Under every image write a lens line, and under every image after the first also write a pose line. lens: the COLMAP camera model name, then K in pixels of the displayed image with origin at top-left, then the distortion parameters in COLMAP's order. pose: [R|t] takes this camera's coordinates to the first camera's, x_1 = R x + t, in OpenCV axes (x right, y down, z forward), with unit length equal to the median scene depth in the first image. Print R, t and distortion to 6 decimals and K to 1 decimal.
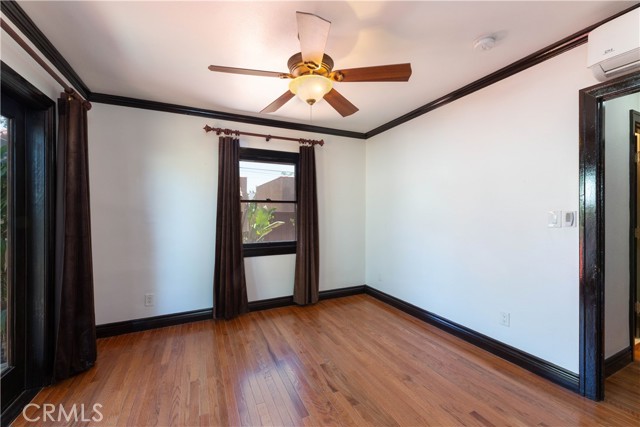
lens RADIAL K [[256.8, 0, 319.6], [0, 256.8, 213.6], [0, 0, 1]] dist [0.001524, 0.000227]
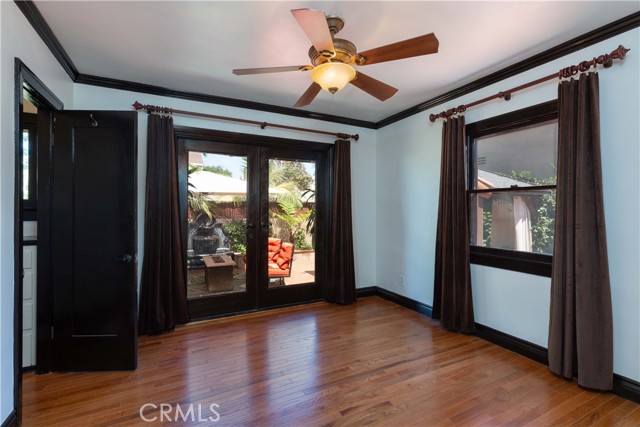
lens RADIAL K [[293.4, 0, 319.2], [0, 293.4, 210.6], [0, 0, 1]] dist [-0.002020, 0.000479]
pose [[0.022905, 0.008715, -0.999700, 0.606451], [-0.001704, 0.999961, 0.008678, 0.001920], [0.999736, 0.001504, 0.022919, 0.528972]]
